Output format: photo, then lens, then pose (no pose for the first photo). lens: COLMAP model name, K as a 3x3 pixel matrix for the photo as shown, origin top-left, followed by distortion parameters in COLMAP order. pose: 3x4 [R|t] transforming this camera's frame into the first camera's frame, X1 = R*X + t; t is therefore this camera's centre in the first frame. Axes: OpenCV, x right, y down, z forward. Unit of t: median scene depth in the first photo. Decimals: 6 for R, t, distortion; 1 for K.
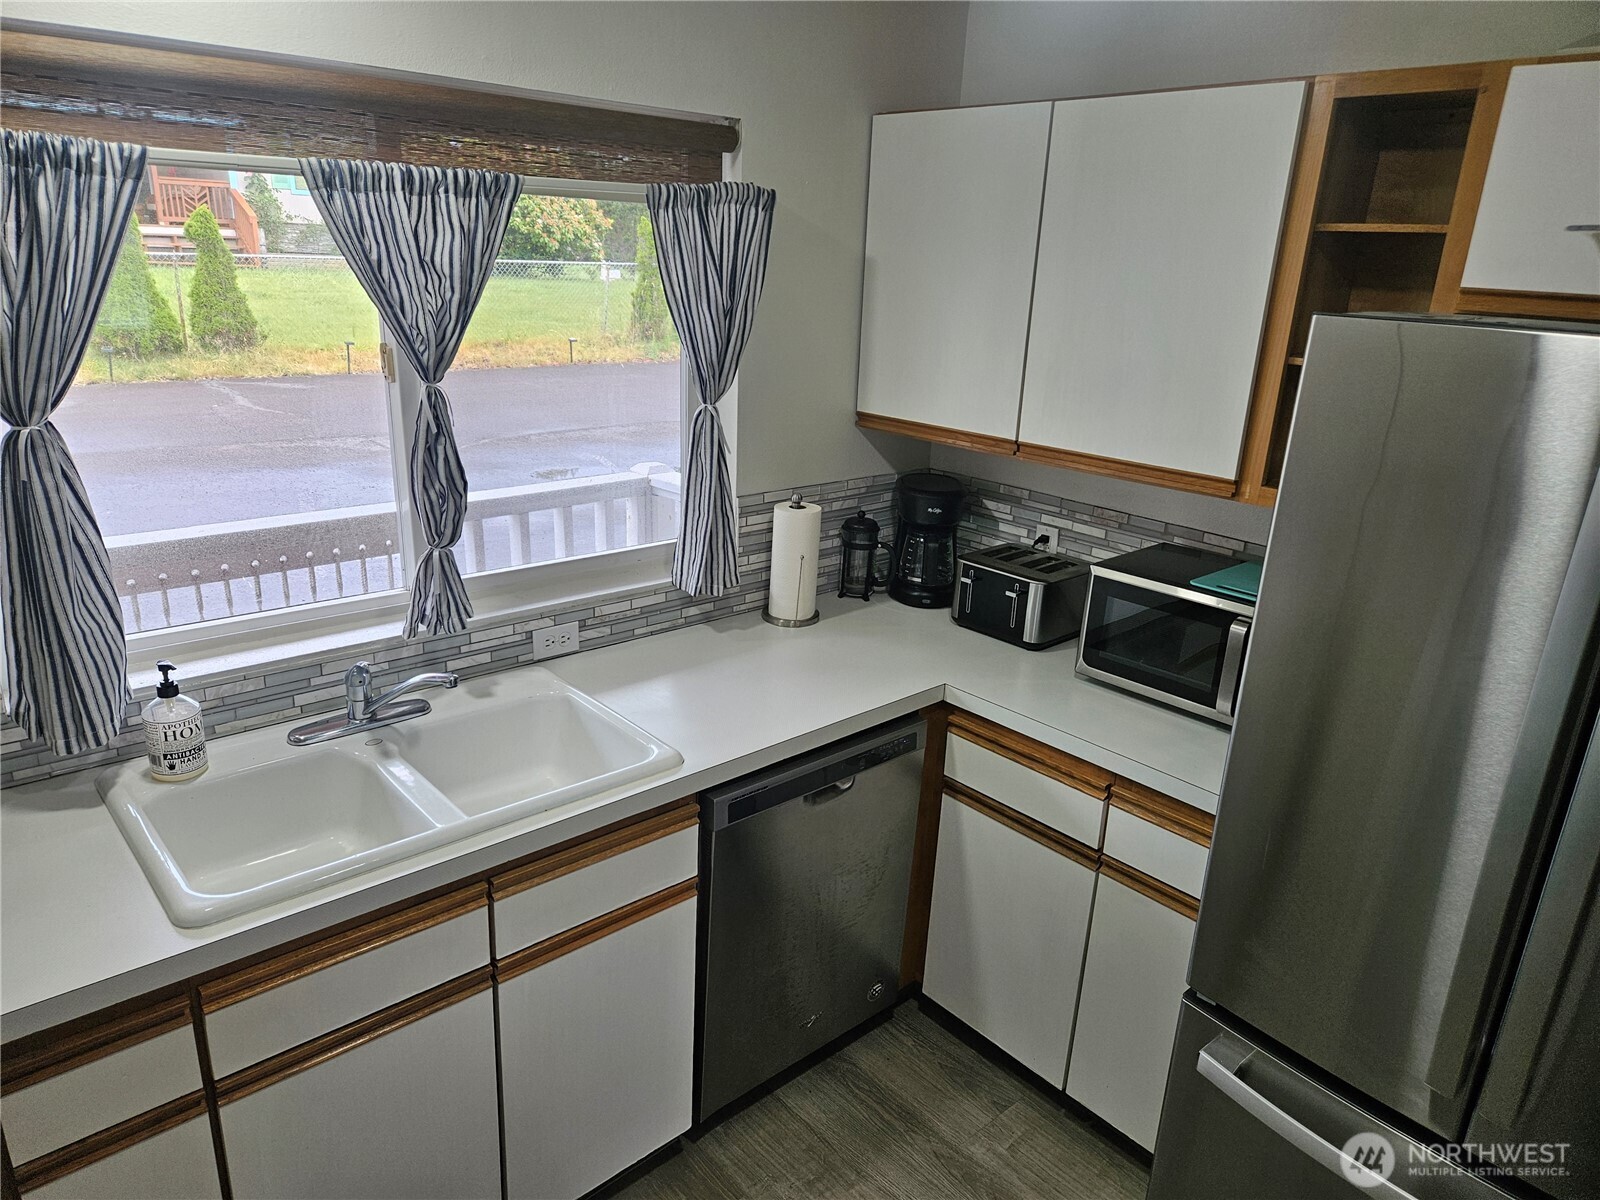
lens RADIAL K [[1068.1, 0, 802.9], [0, 1068.1, 611.7], [0, 0, 1]] dist [0.079753, -0.068884]
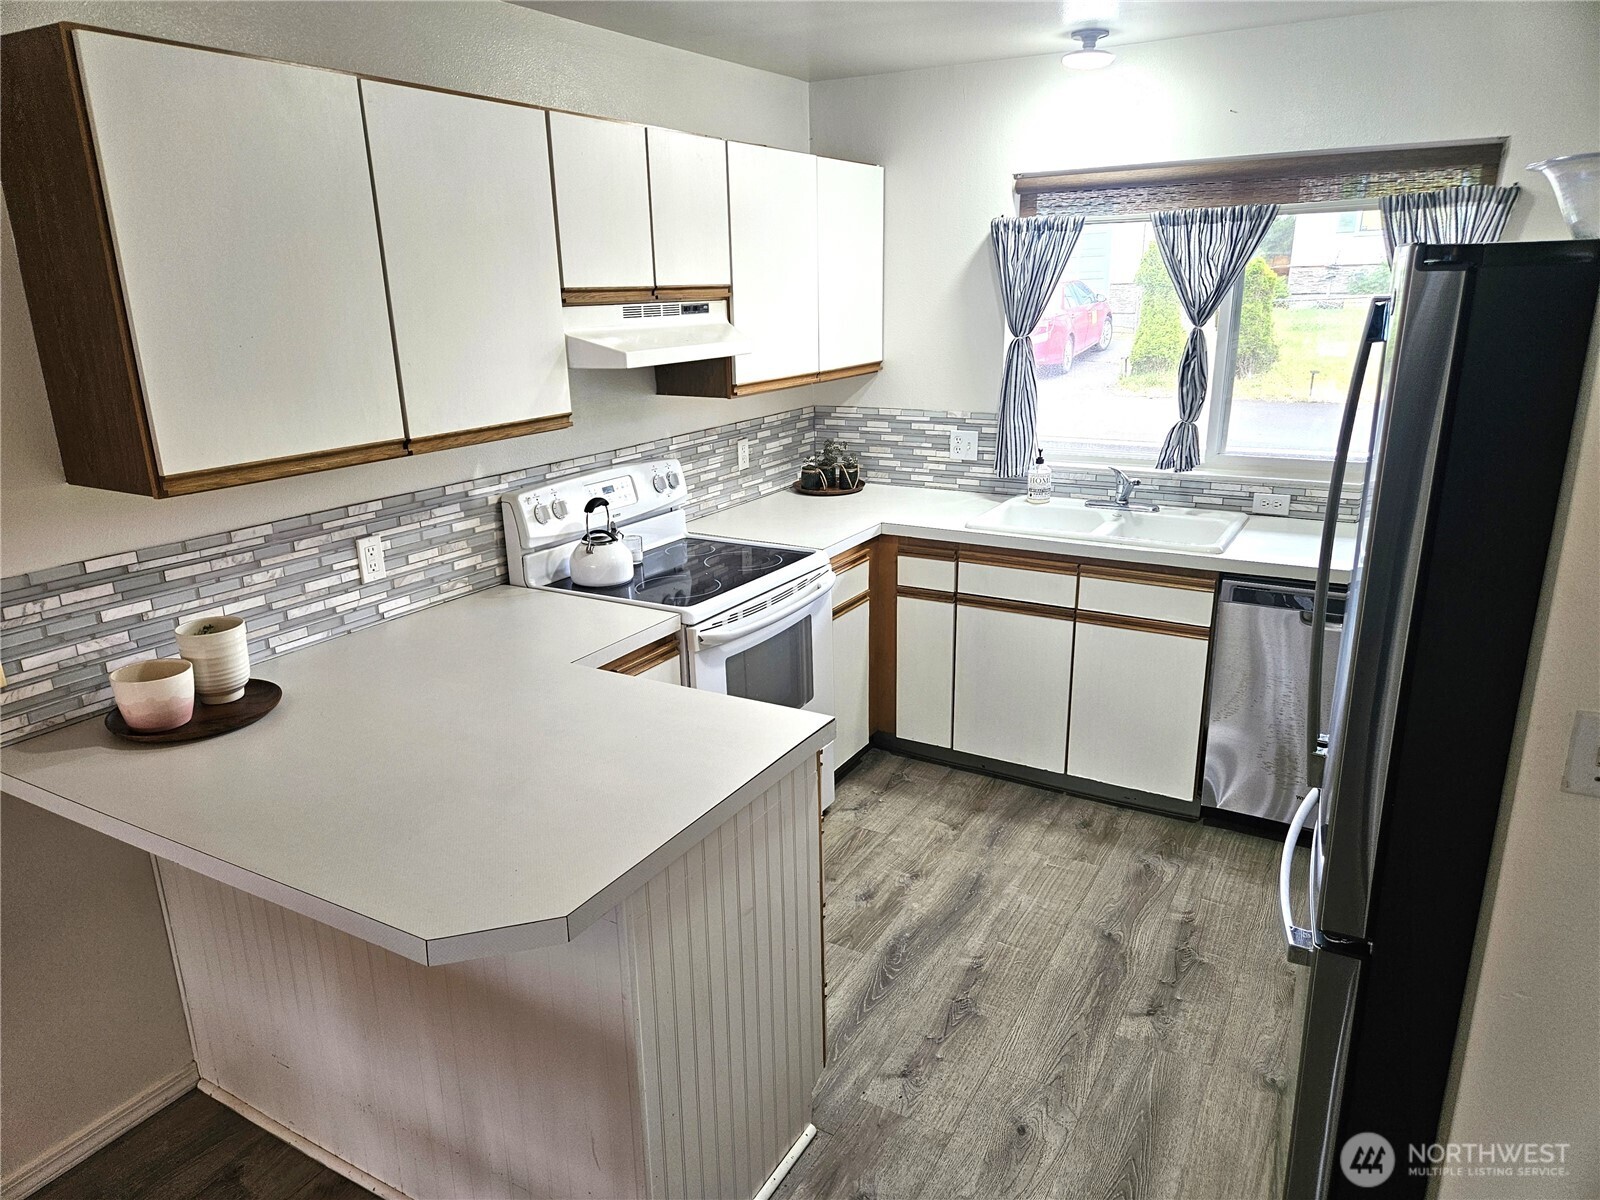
lens RADIAL K [[1068.1, 0, 802.9], [0, 1068.1, 611.7], [0, 0, 1]] dist [0.079753, -0.068884]
pose [[0.302950, 0.236455, -0.923206, 1.243396], [-0.279139, 0.948261, 0.151273, 0.151829], [0.911209, 0.211875, 0.353280, -0.141476]]
